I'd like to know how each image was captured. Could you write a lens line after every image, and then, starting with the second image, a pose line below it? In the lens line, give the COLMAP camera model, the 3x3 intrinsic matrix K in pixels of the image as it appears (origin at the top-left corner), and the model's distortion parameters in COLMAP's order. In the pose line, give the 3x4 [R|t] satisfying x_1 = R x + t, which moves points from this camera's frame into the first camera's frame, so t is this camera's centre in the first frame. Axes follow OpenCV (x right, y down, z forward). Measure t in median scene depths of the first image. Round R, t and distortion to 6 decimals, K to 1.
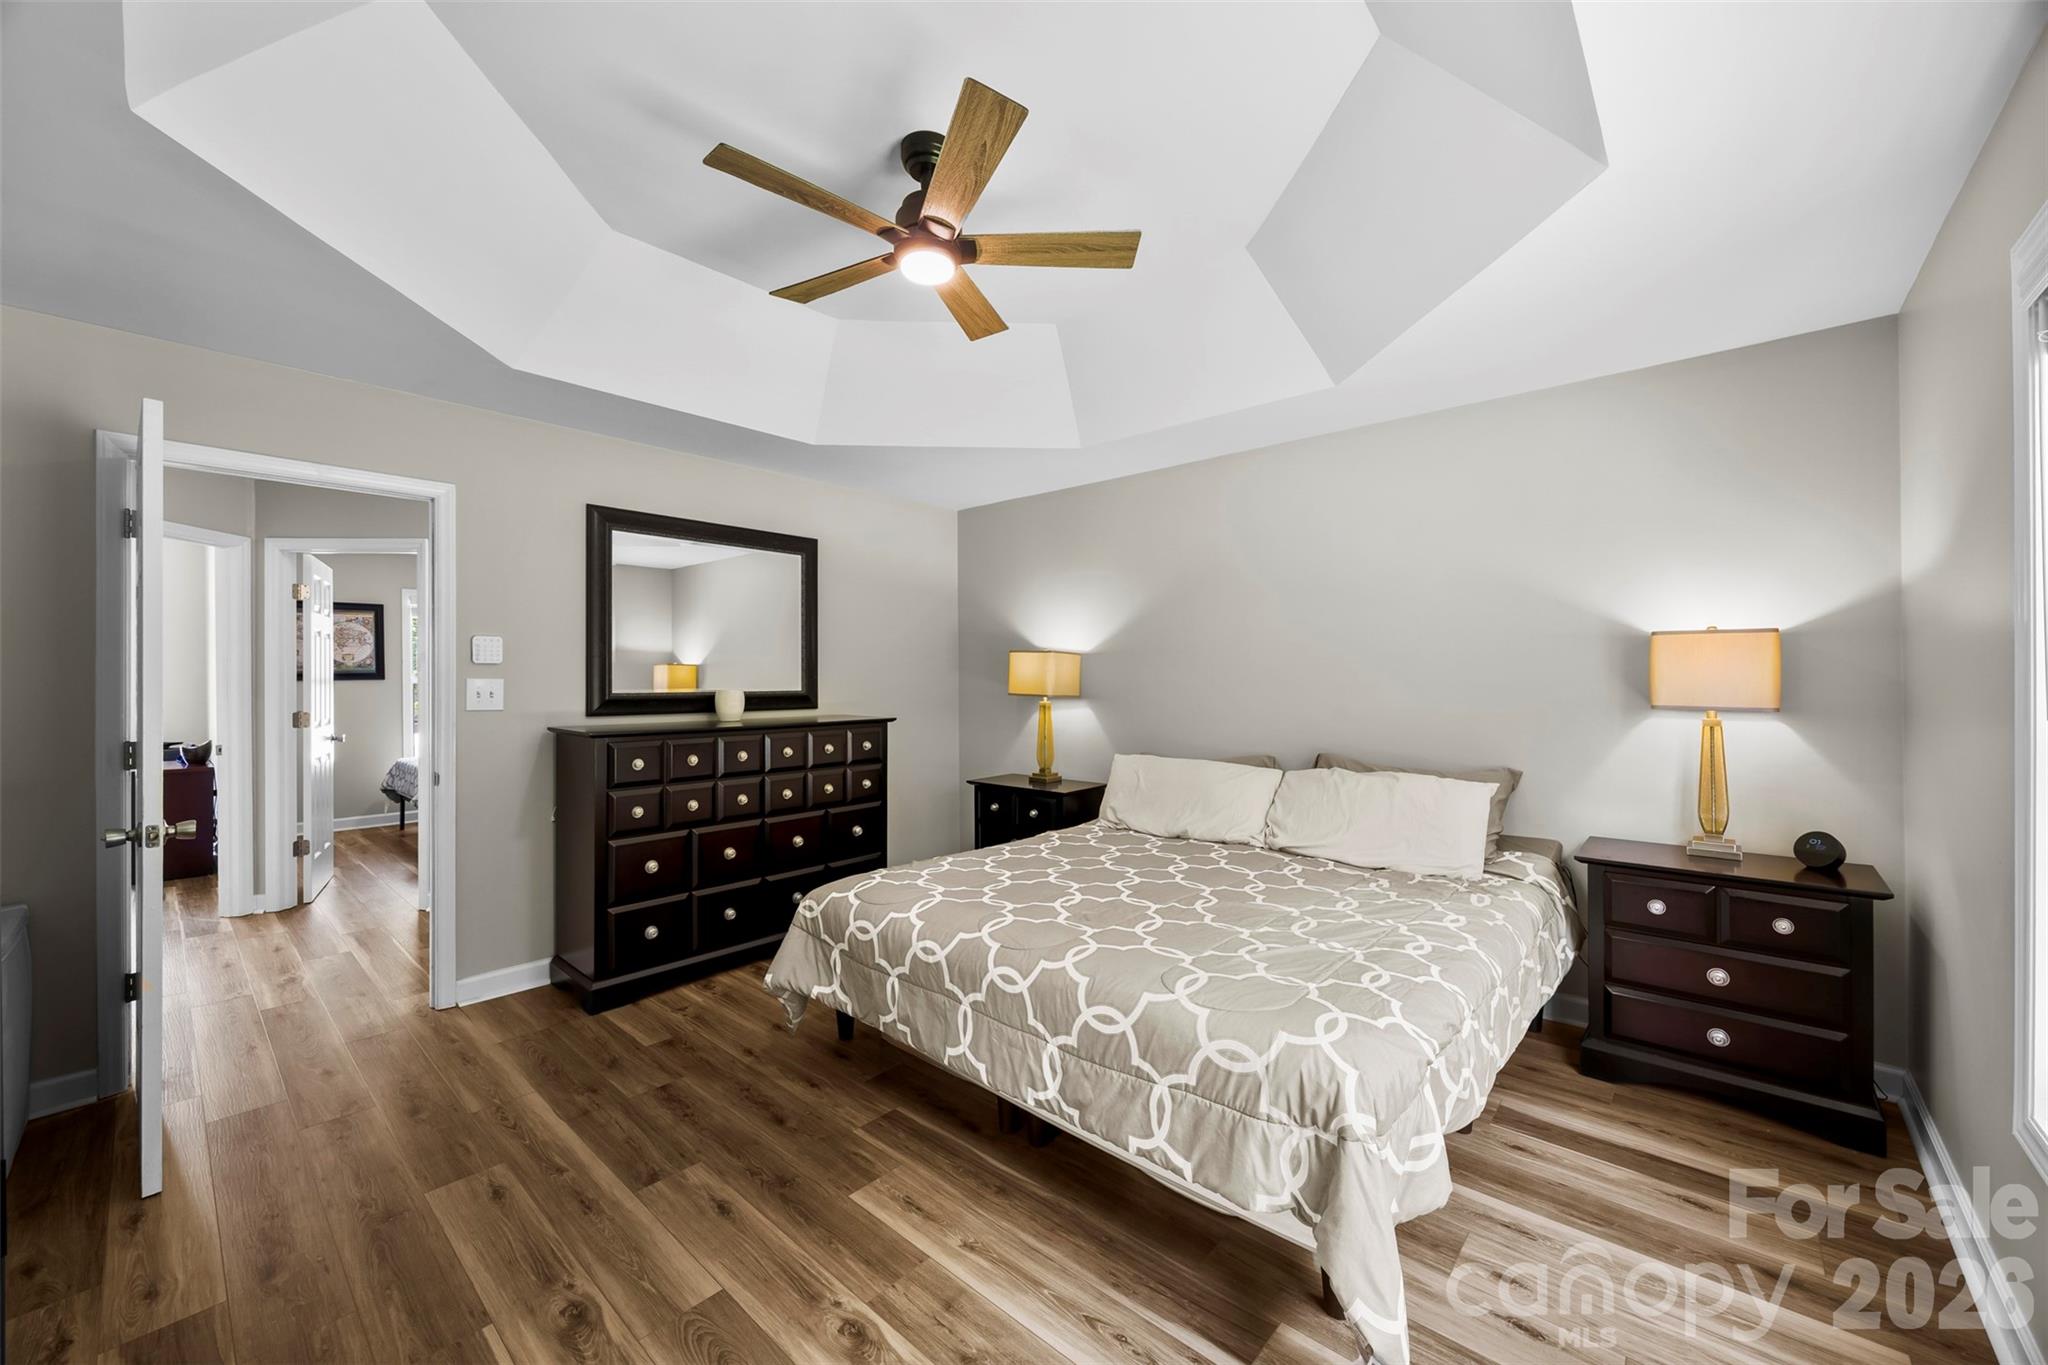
lens RADIAL K [[777.9, 0, 1018.5], [0, 777.9, 680.2], [0, 0, 1]] dist [-0.000190, 0.000142]
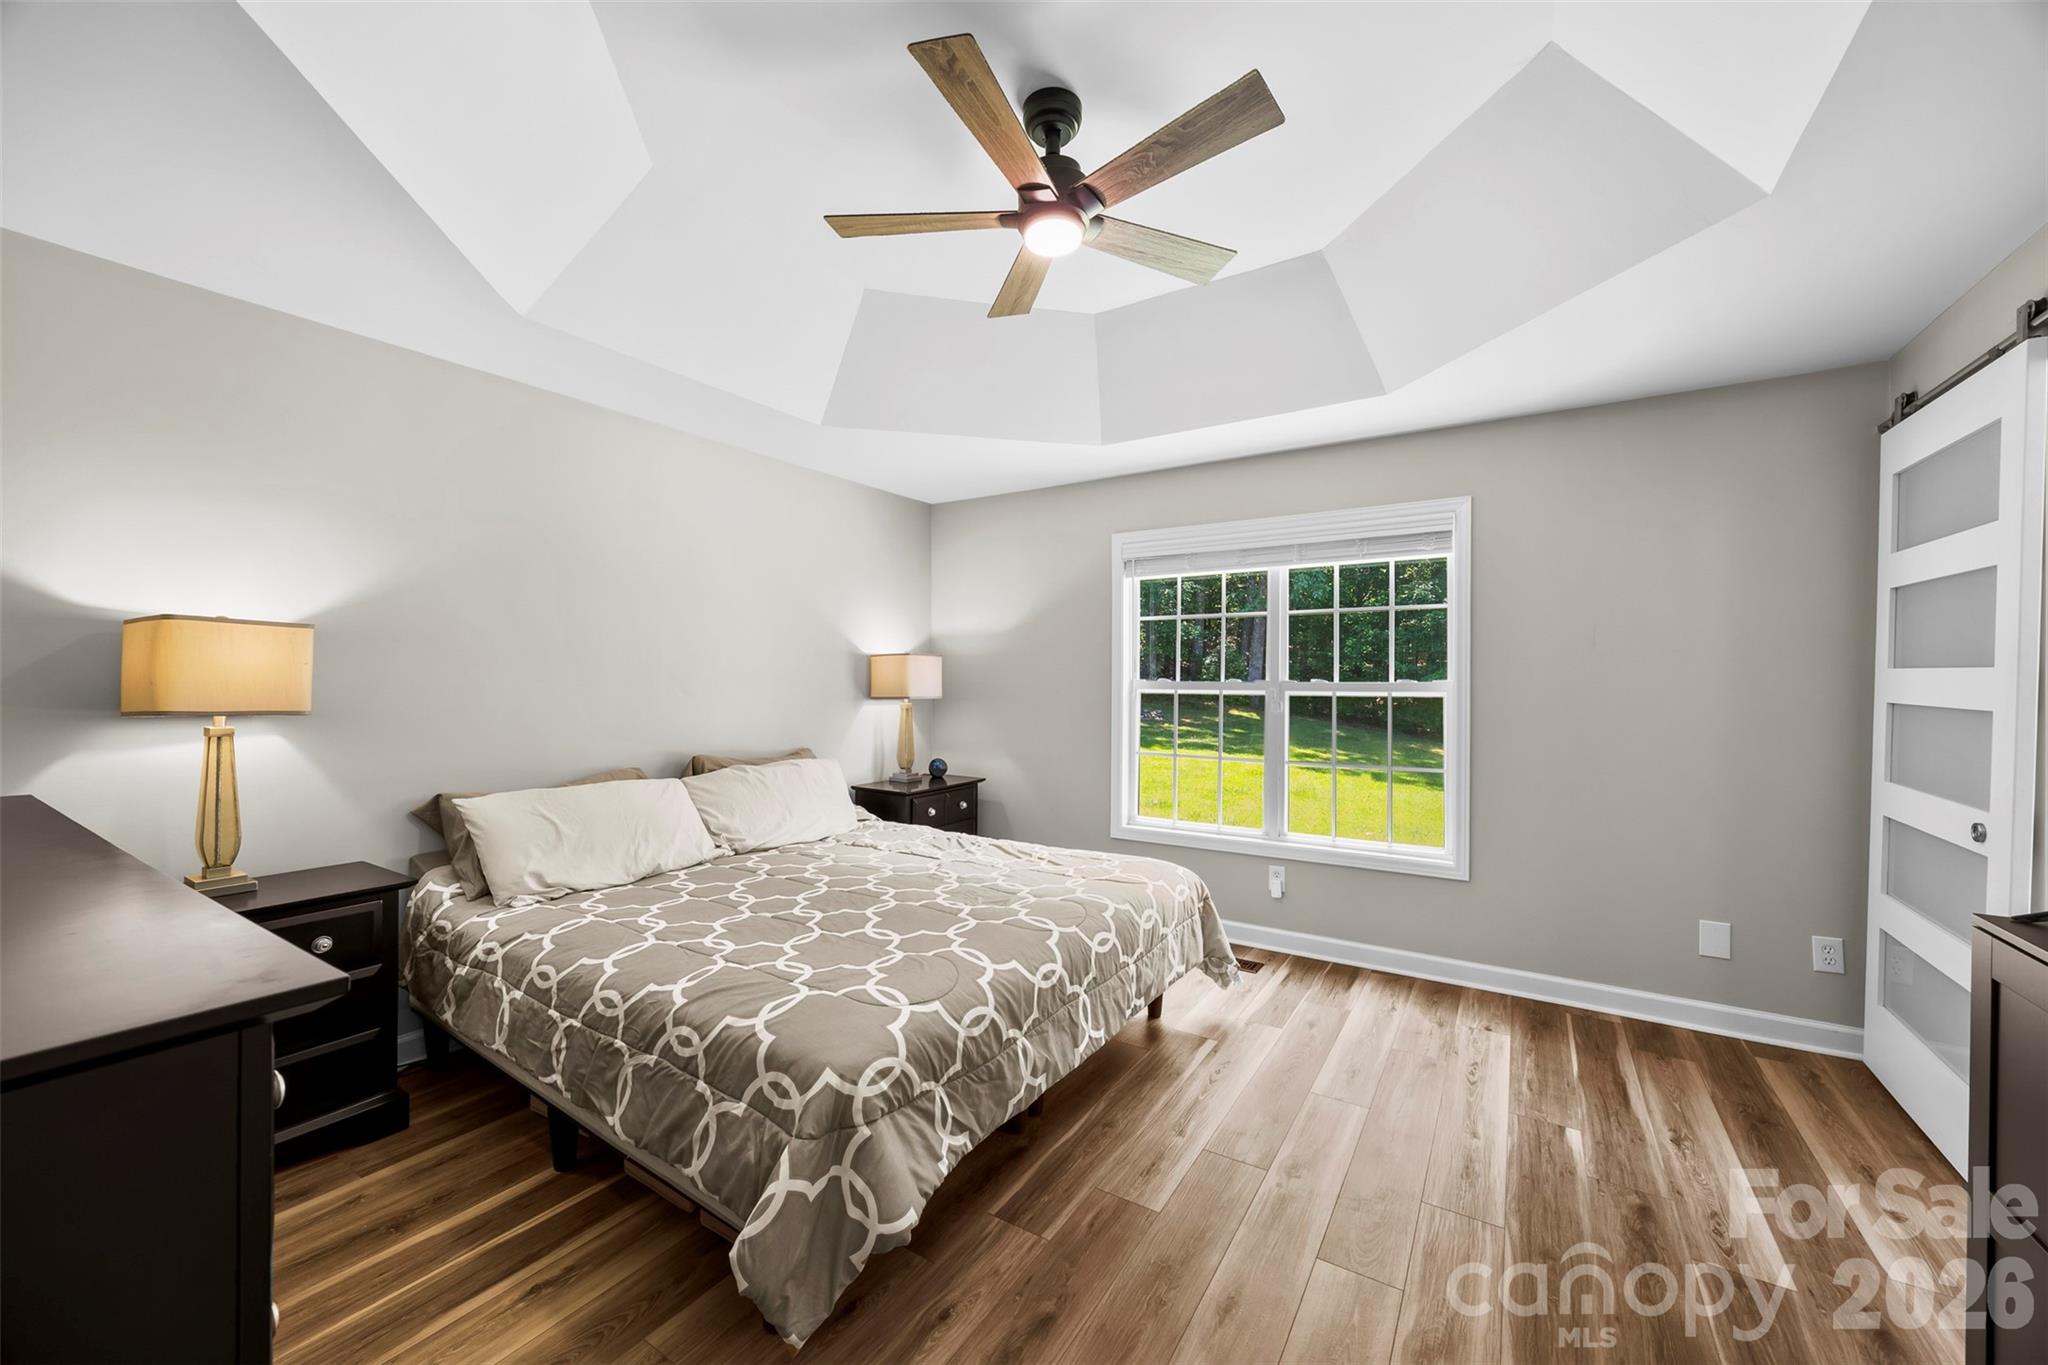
lens RADIAL K [[777.9, 0, 1018.5], [0, 777.9, 680.2], [0, 0, 1]] dist [-0.000190, 0.000142]
pose [[-0.154833, 0.002330, 0.987938, -0.992698], [0.002533, 0.999995, -0.001962, -0.000608], [-0.987937, 0.002199, -0.154838, 1.138008]]
